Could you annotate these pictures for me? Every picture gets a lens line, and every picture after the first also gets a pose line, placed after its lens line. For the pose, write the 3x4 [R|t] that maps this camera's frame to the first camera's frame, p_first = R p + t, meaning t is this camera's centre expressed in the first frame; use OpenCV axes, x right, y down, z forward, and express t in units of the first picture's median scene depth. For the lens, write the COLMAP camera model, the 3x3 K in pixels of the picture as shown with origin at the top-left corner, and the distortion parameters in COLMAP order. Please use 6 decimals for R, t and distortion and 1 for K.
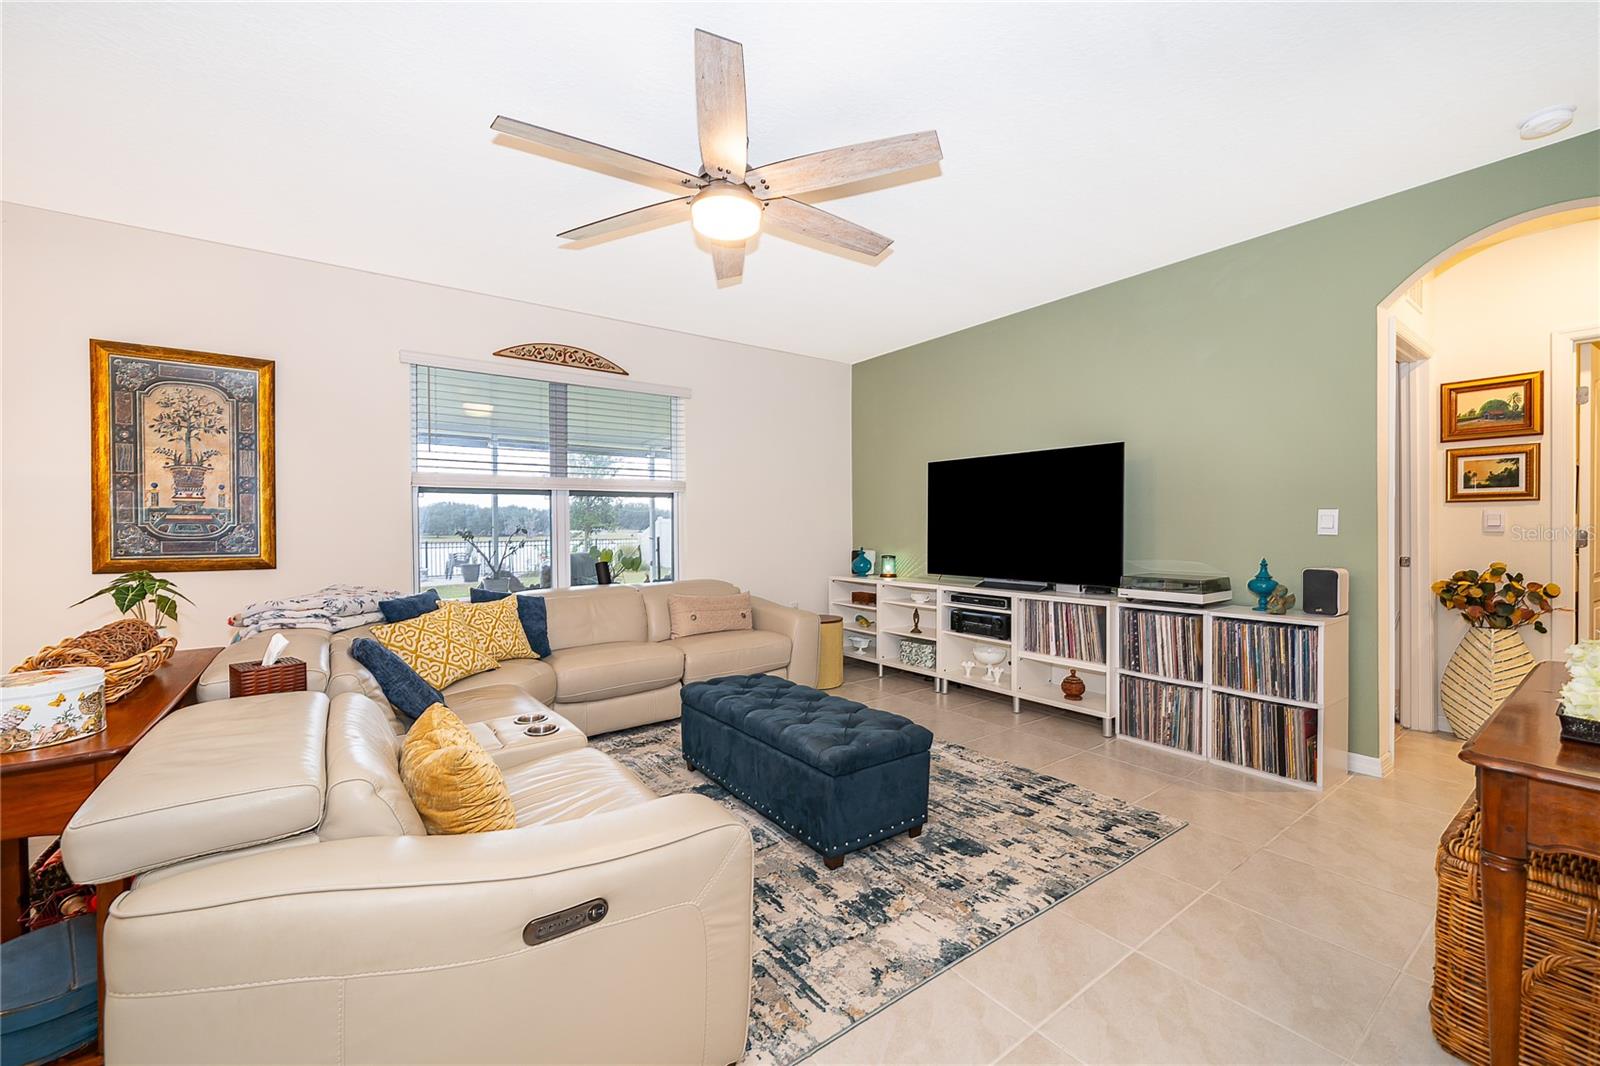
lens RADIAL K [[645.1, 0, 805.7], [0, 645.1, 532.5], [0, 0, 1]] dist [0.000224, 0.000016]
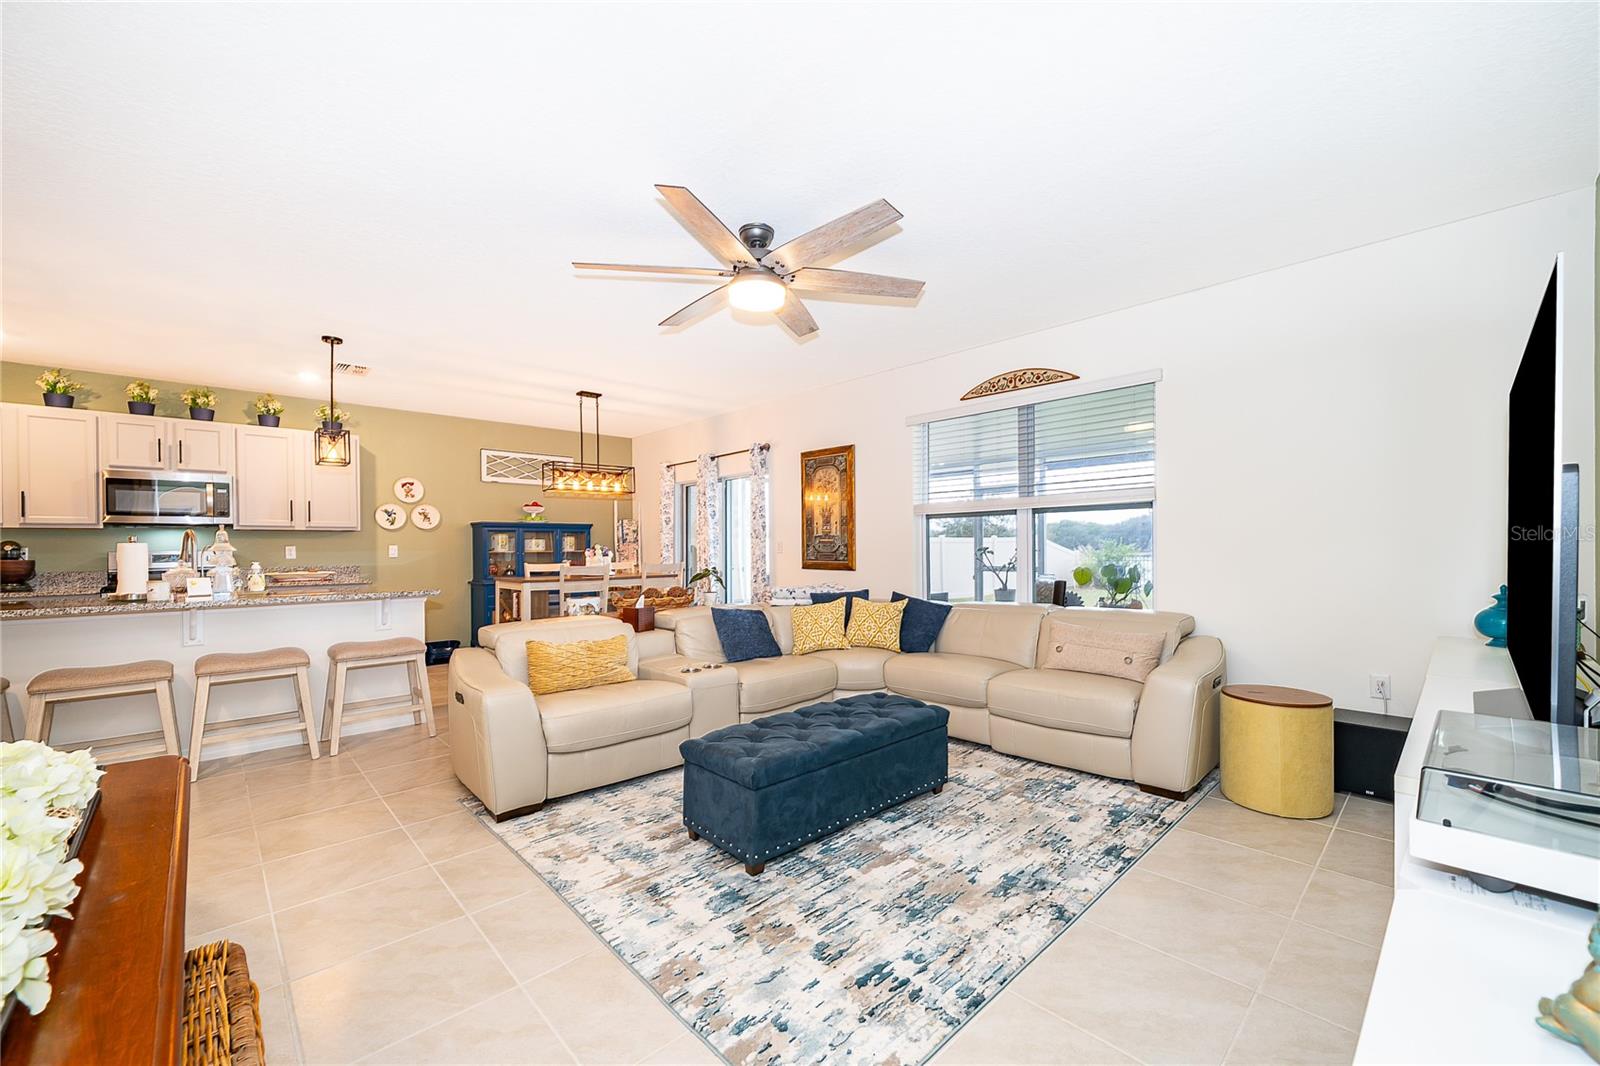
lens RADIAL K [[632.7, 0, 798.2], [0, 632.7, 545.1], [0, 0, 1]] dist [-0.003884, 0.000088]
pose [[0.112931, 0.000849, -0.993603, 0.854962], [0.004051, 0.999991, 0.001315, -0.013164], [0.993595, -0.004174, 0.112926, 0.746248]]
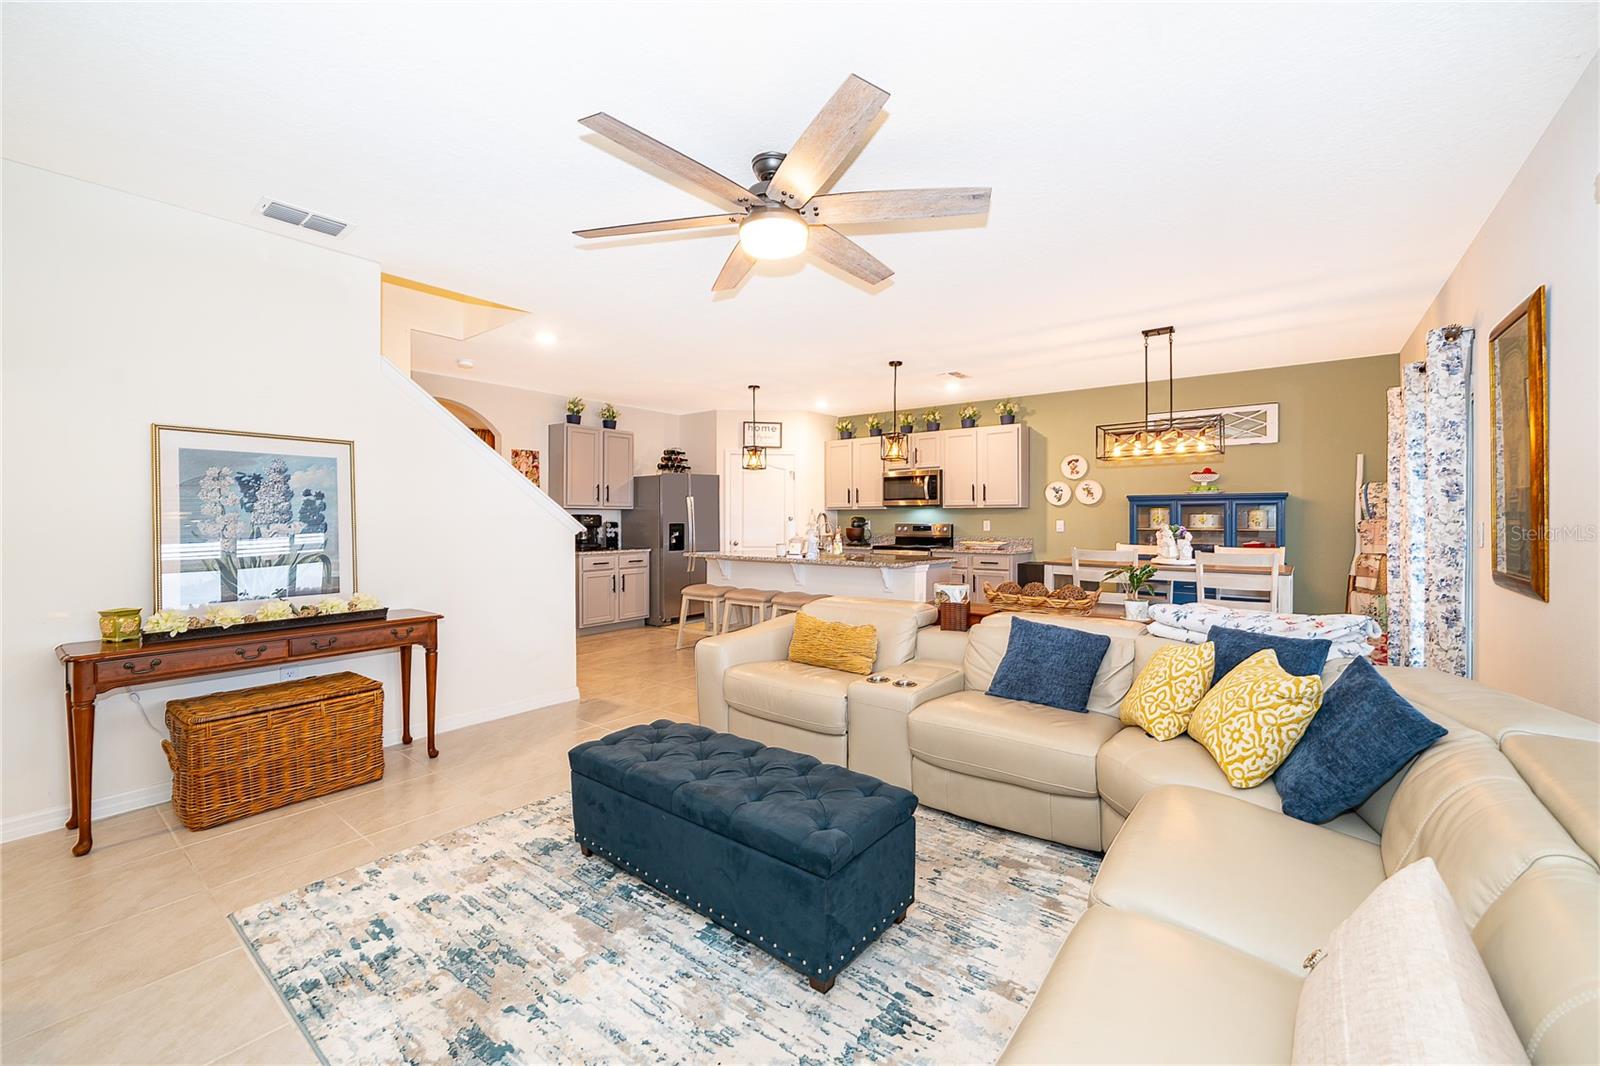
lens RADIAL K [[632.7, 0, 797.4], [0, 632.7, 522.6], [0, 0, 1]] dist [-0.003884, 0.000088]
pose [[-0.962361, 0.008507, -0.271641, 0.090870], [0.005363, 0.999910, 0.012312, -0.040910], [0.271721, 0.010391, -0.962320, 1.570008]]
